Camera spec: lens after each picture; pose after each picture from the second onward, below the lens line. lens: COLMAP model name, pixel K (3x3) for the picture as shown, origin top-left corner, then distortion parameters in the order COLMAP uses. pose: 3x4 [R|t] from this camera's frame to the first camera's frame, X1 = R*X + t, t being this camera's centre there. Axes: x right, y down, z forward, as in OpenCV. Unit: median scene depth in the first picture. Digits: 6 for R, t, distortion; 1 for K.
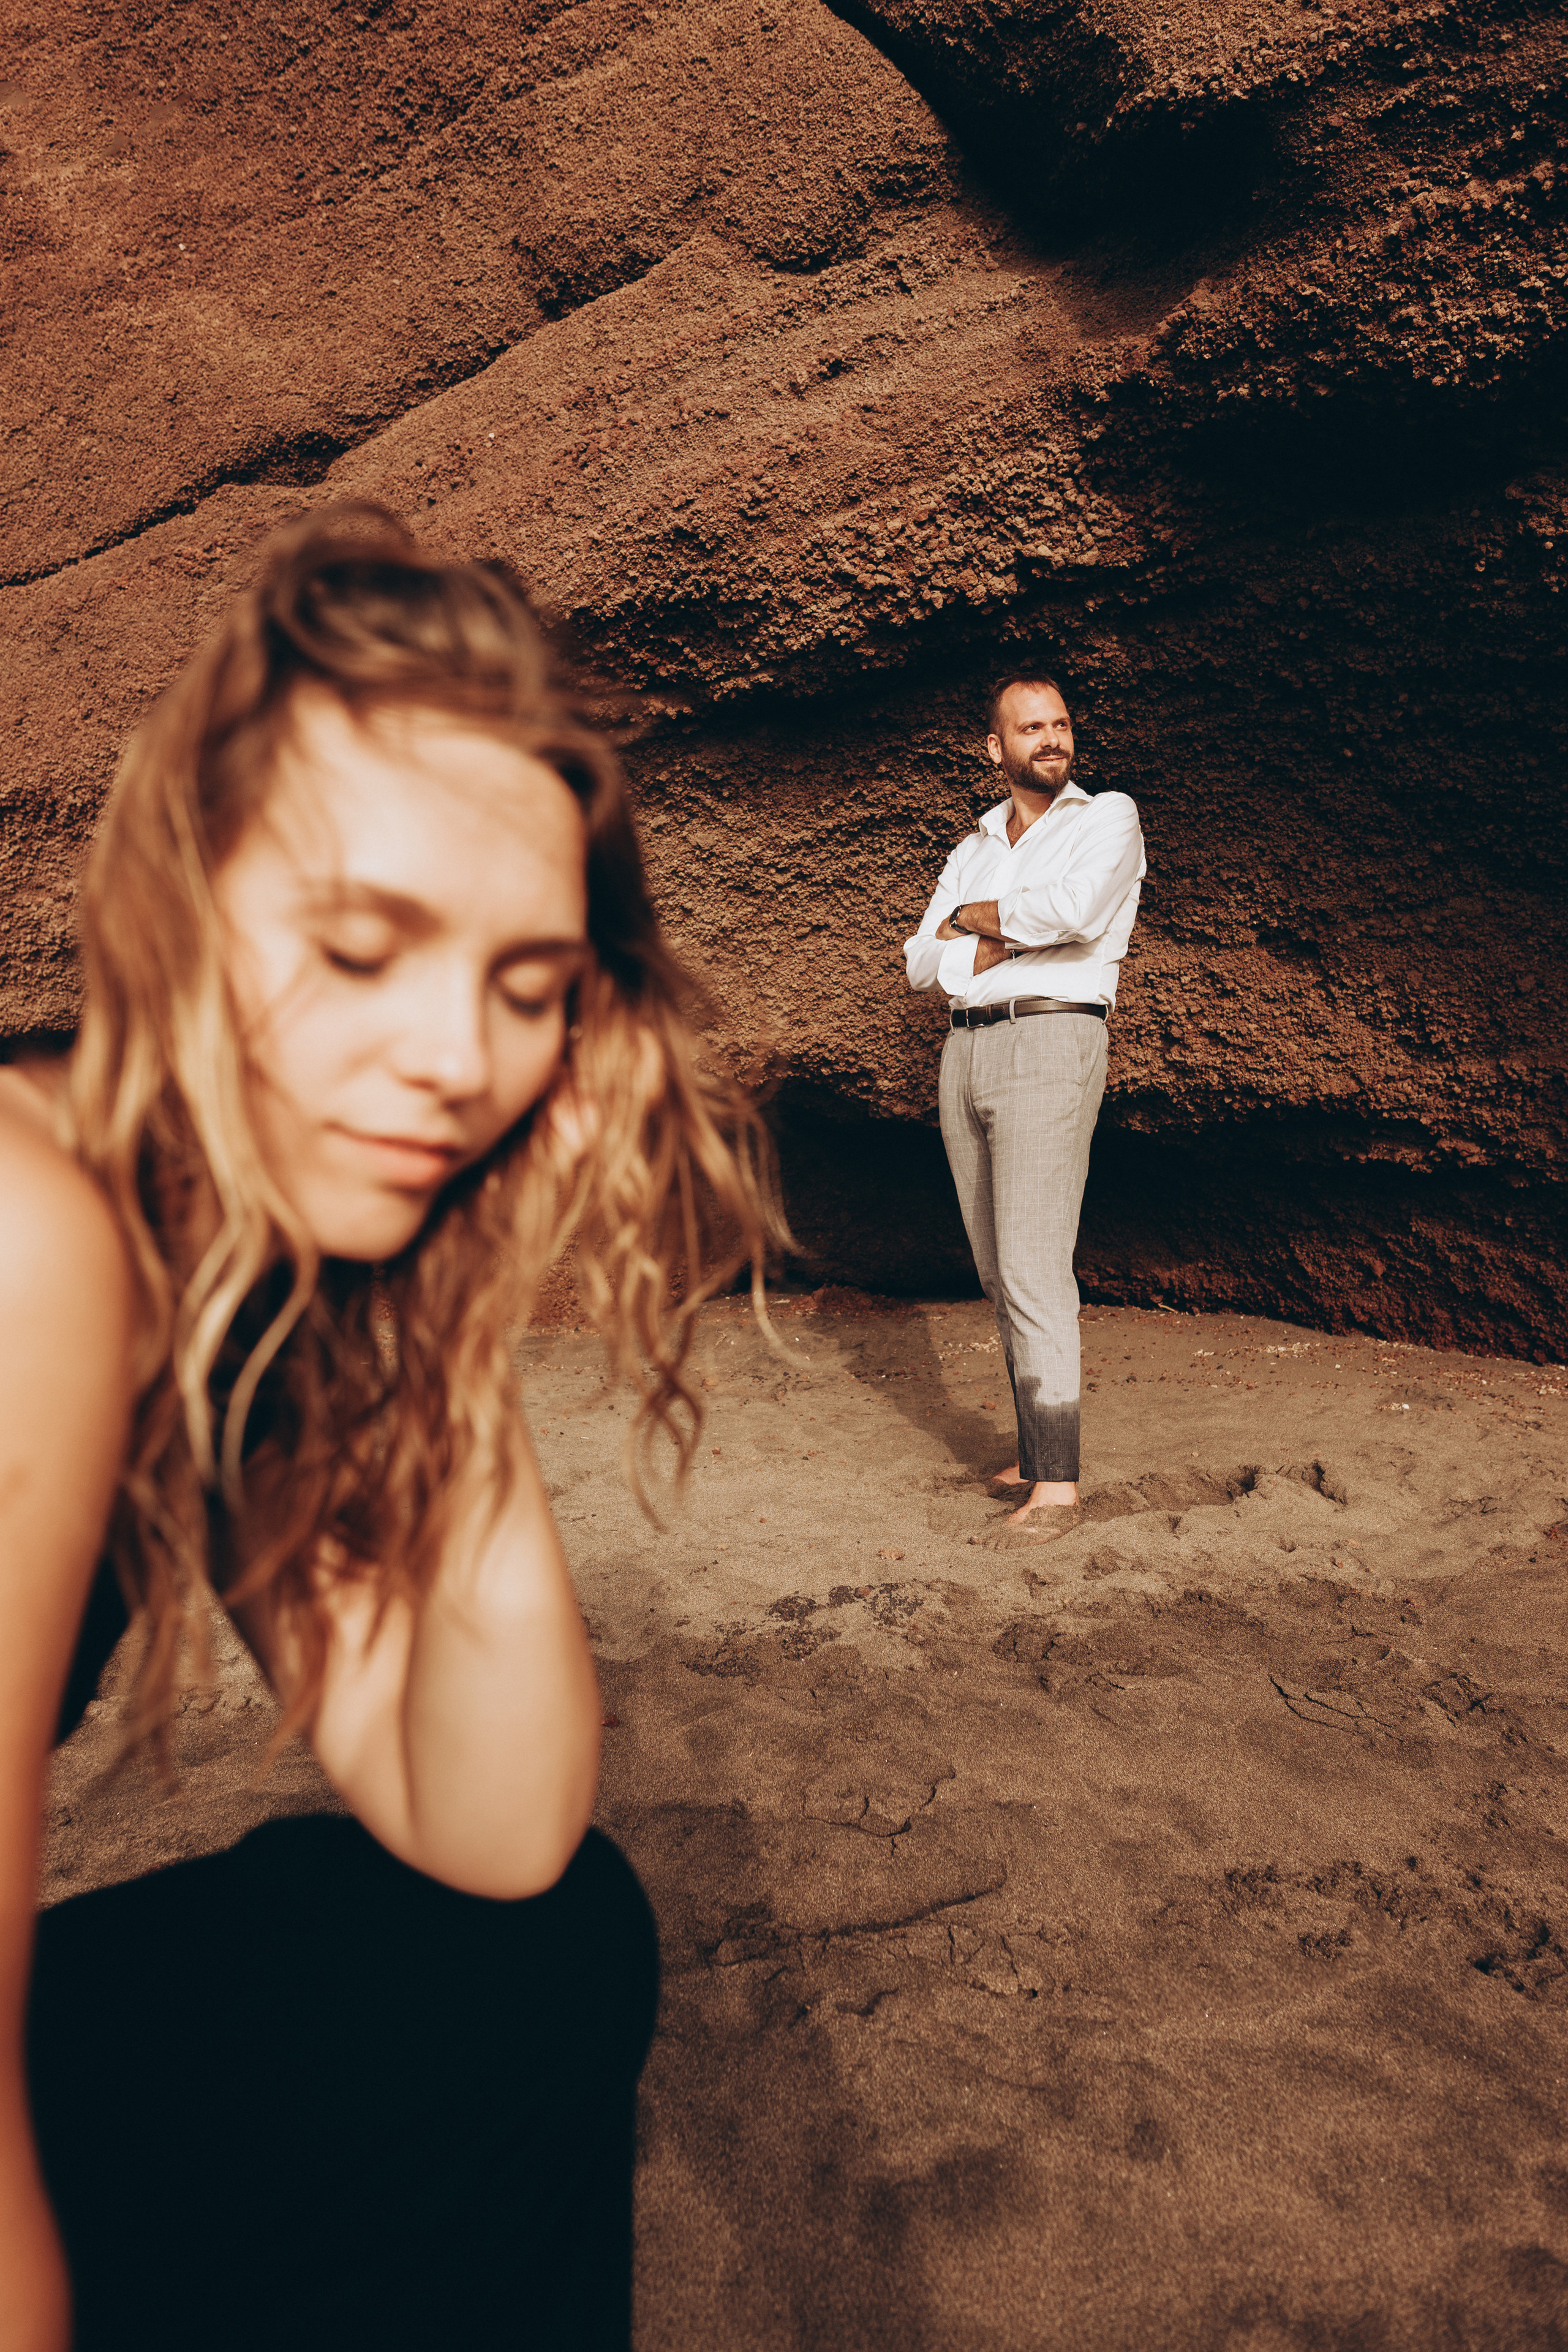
lens RADIAL K [[1596.8, 0, 784.0], [0, 1596.8, 1176.0], [0, 0, 1]] dist [0.000781, -0.024719]
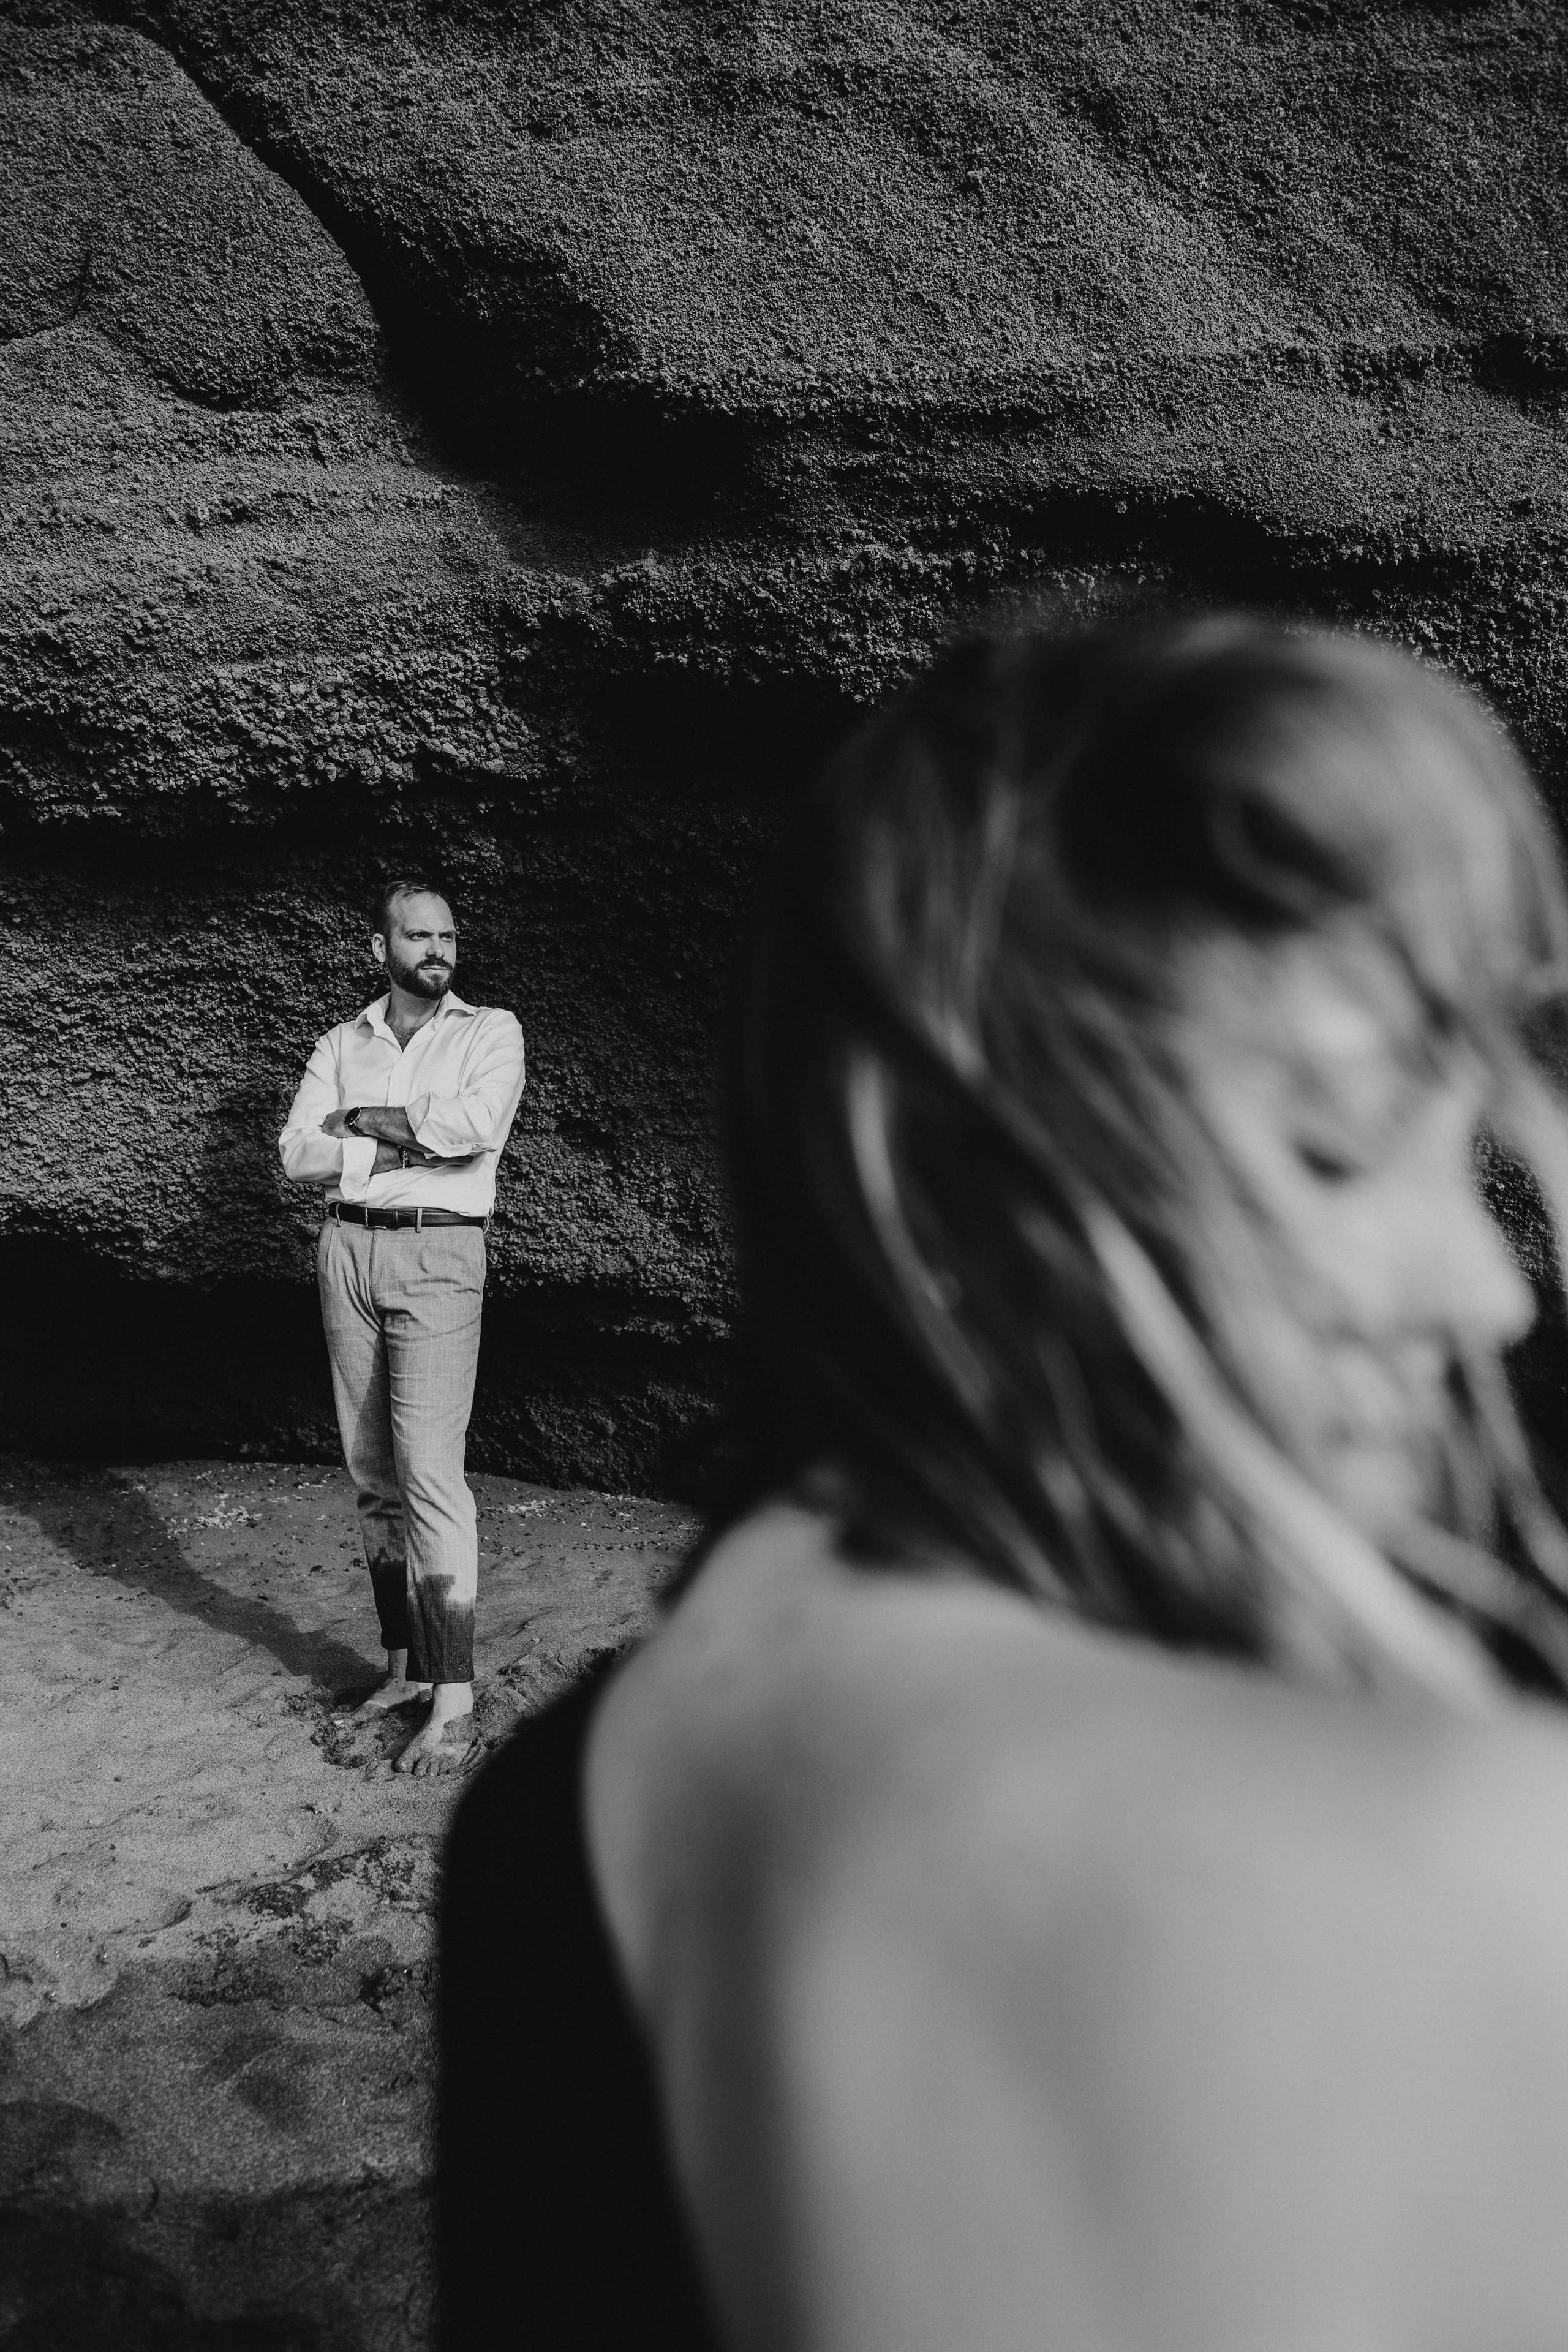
lens RADIAL K [[1562.8, 0, 784.0], [0, 1562.8, 1176.0], [0, 0, 1]] dist [0.005352, -0.026164]
pose [[0.840372, 0.057457, 0.538956, -0.172052], [-0.015801, 0.996540, -0.081602, -0.043331], [-0.541779, 0.060060, 0.838372, 0.068947]]
